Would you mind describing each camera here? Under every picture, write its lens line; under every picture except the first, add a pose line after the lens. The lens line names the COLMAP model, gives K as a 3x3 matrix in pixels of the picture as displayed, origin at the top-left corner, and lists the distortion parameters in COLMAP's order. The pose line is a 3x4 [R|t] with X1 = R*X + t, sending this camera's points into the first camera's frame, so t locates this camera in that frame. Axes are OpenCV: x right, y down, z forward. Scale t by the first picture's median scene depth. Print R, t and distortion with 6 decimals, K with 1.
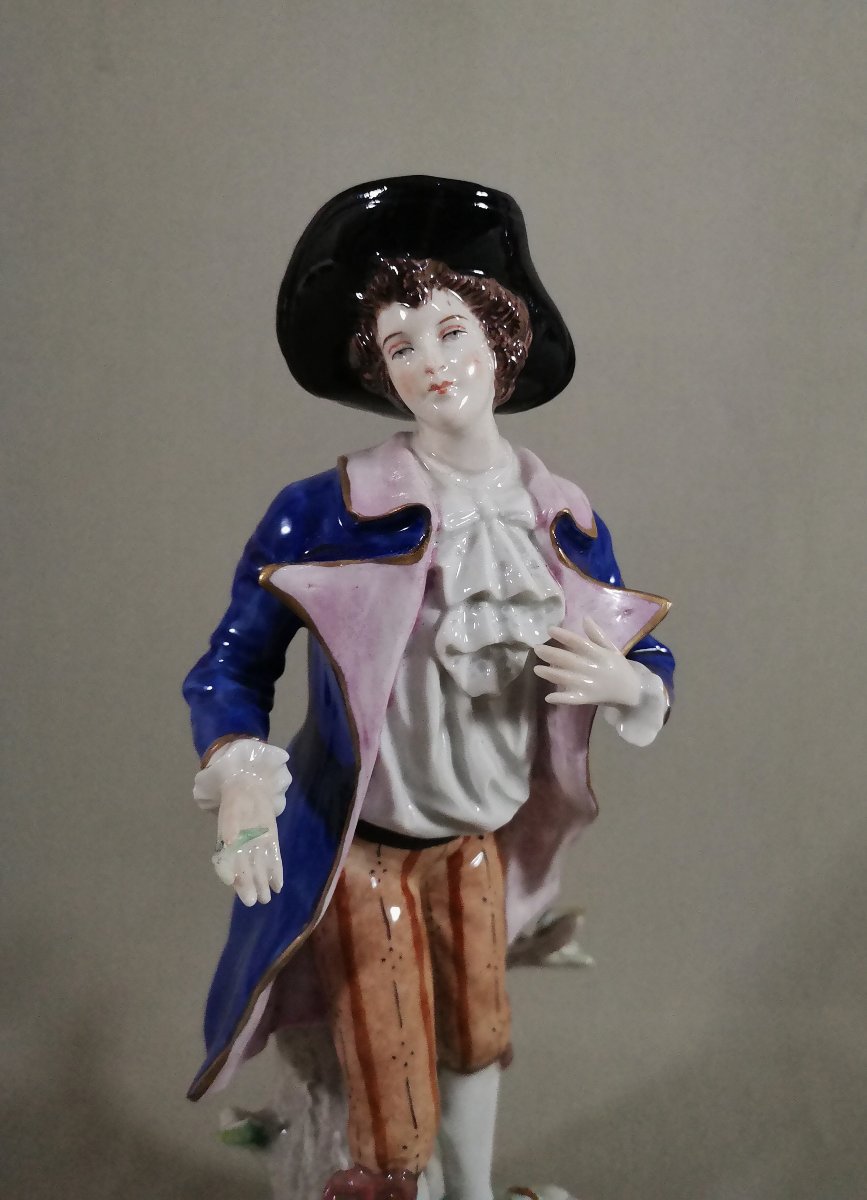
lens RADIAL K [[1024.0, 0, 462.6], [0, 1024.0, 556.7], [0, 0, 1]] dist [0.006814, -0.001850]
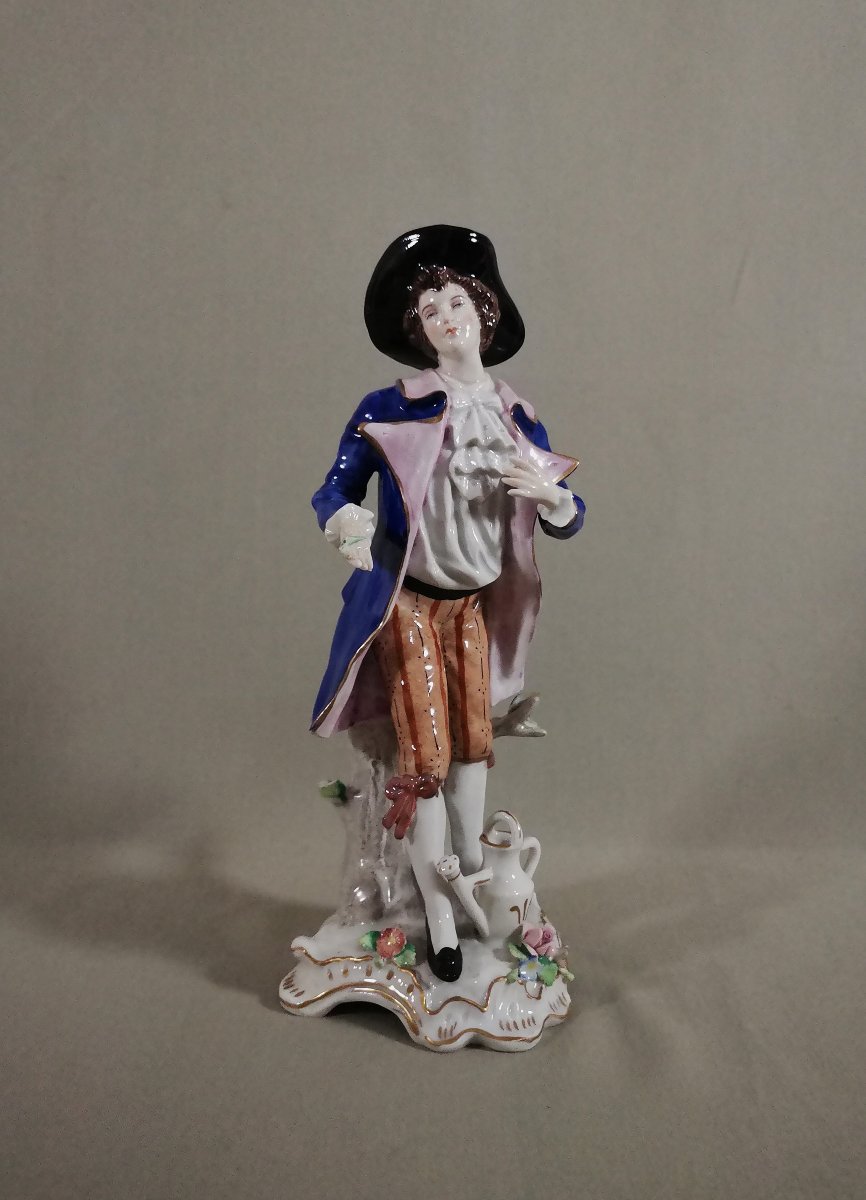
lens RADIAL K [[974.8, 0, 433.0], [0, 974.8, 600.0], [0, 0, 1]] dist [0.045100, 0.001653]
pose [[0.999631, -0.002673, -0.027015, -0.008334], [-0.000288, 0.994042, -0.108996, 0.508852], [0.027145, 0.108964, 0.993675, -0.738818]]
